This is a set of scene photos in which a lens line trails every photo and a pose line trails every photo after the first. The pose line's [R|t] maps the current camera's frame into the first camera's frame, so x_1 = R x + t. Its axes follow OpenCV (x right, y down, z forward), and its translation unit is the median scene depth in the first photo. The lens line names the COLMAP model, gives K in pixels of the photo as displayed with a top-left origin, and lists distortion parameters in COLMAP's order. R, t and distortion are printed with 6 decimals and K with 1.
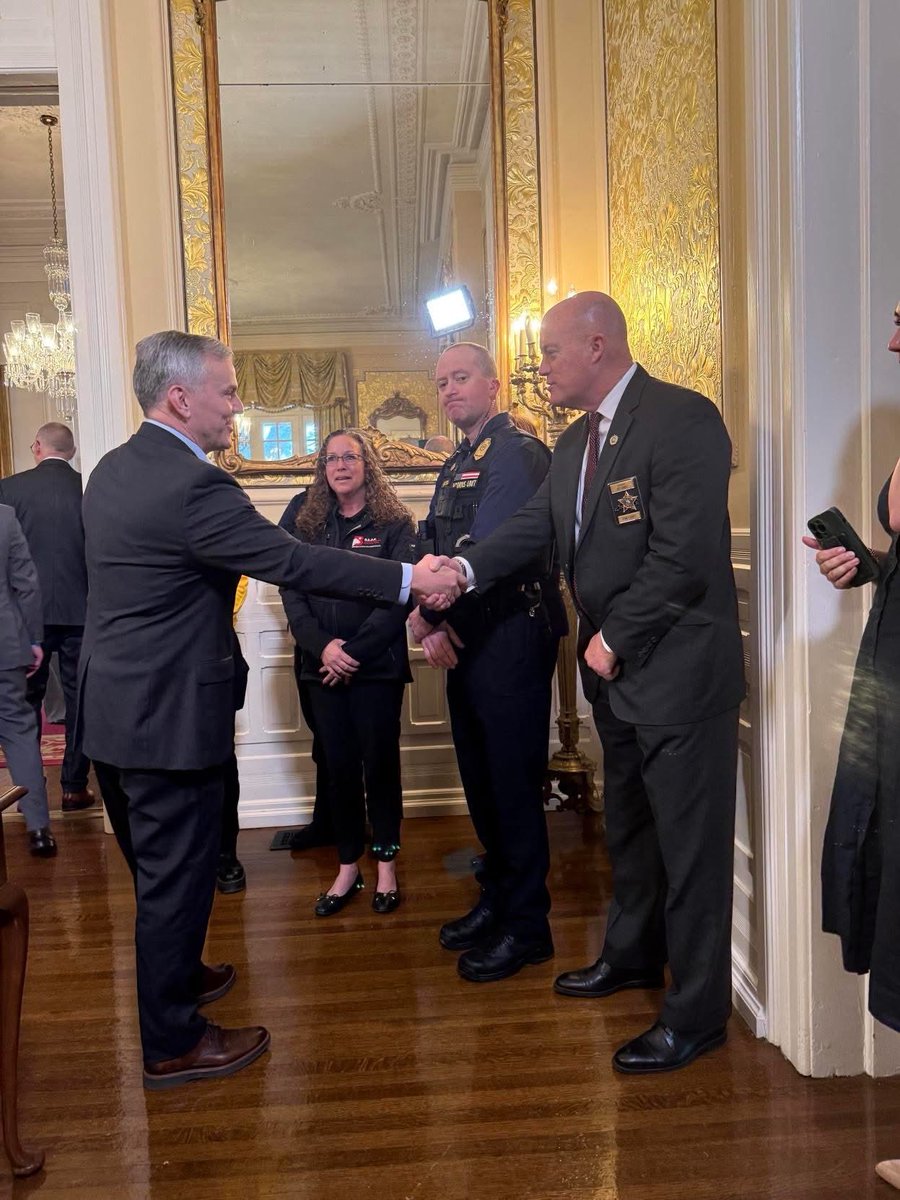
lens RADIAL K [[844.6, 0, 452.7], [0, 844.6, 604.6], [0, 0, 1]] dist [0.013219, -0.030864]
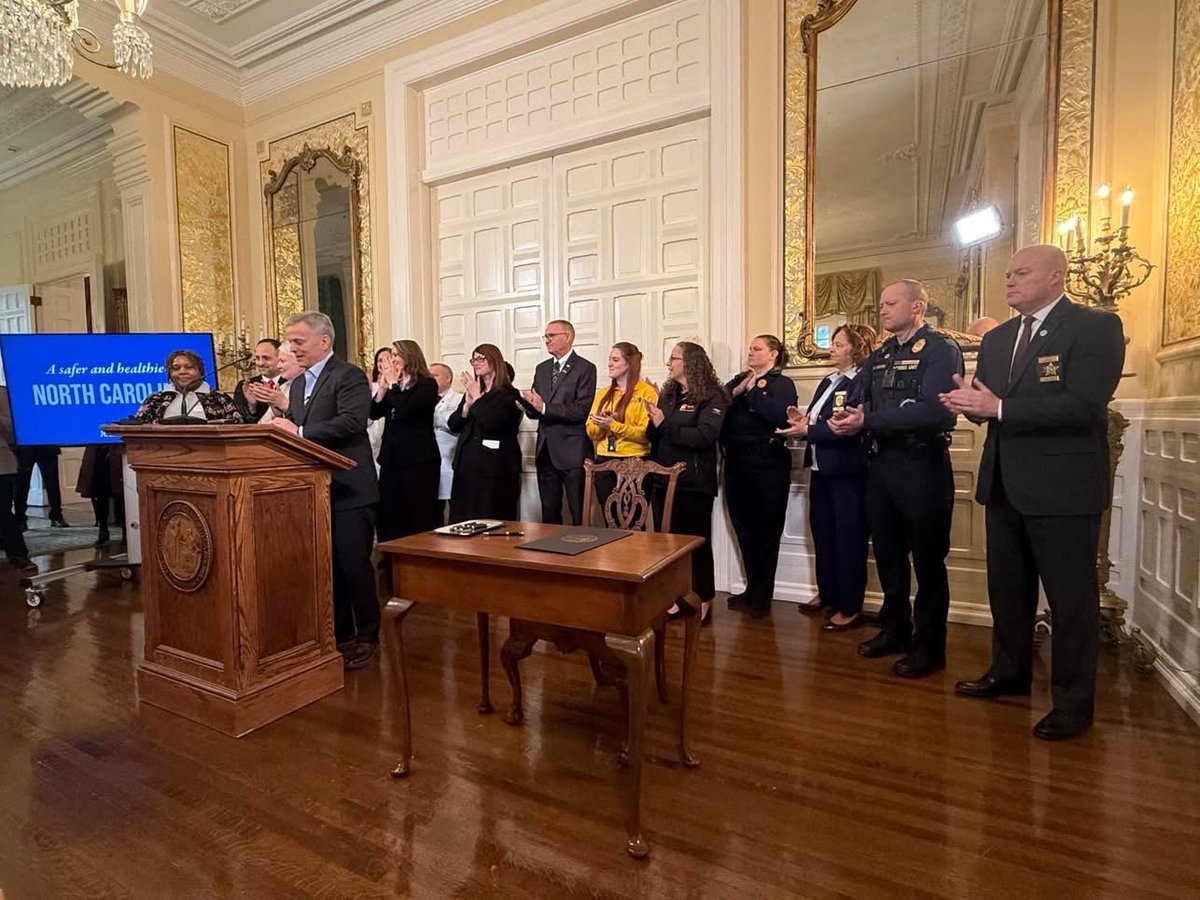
lens RADIAL K [[596.8, 0, 602.7], [0, 596.8, 450.3], [0, 0, 1]] dist [0.006038, -0.001315]
pose [[0.861952, 0.050570, -0.504461, -0.041854], [-0.057743, 0.998330, 0.001415, 0.022331], [0.503690, 0.027909, 0.863433, -0.057920]]
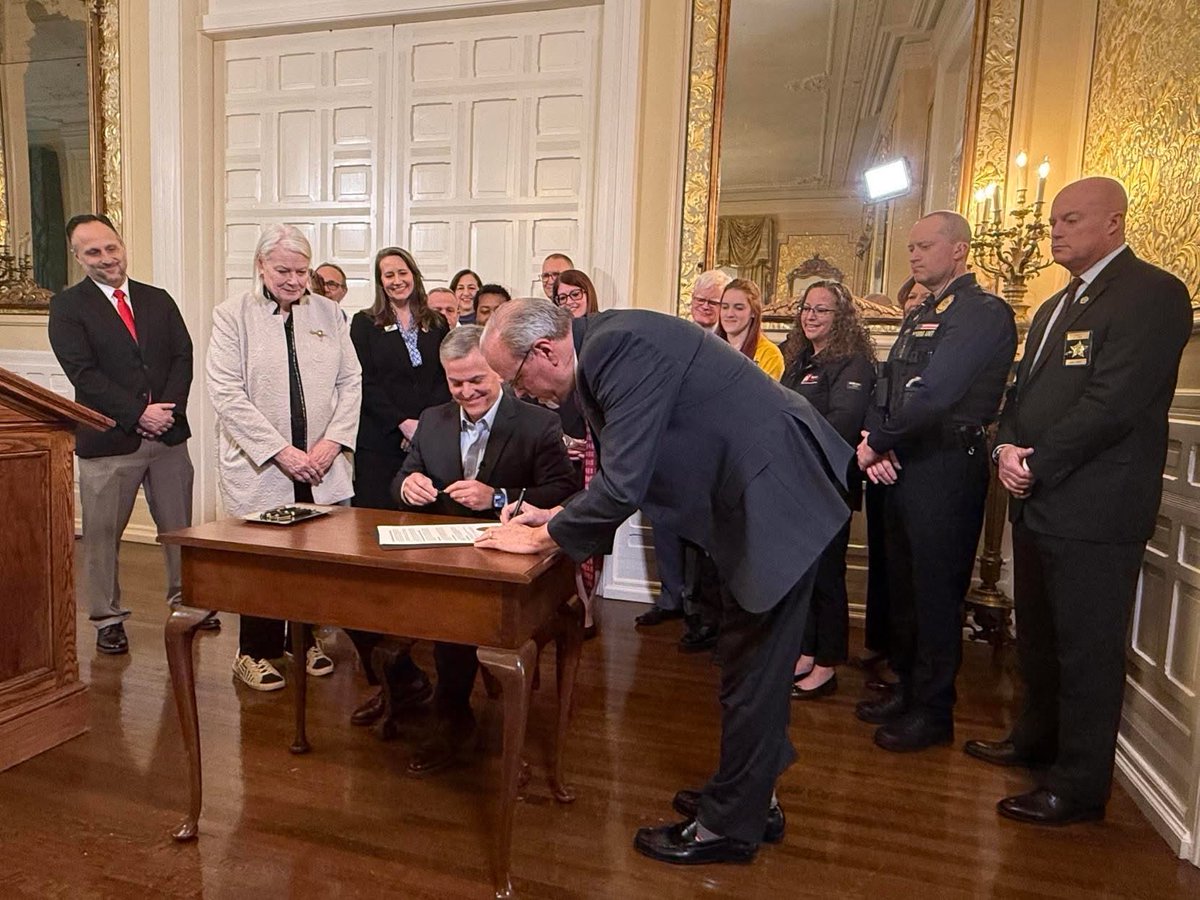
lens RADIAL K [[752.4, 0, 595.8], [0, 752.4, 454.3], [0, 0, 1]] dist [0.006058, -0.001841]
pose [[0.947351, 0.102696, -0.303282, -0.064328], [-0.098329, 0.994711, 0.029678, 0.023094], [0.304726, 0.001706, 0.952439, -0.080425]]
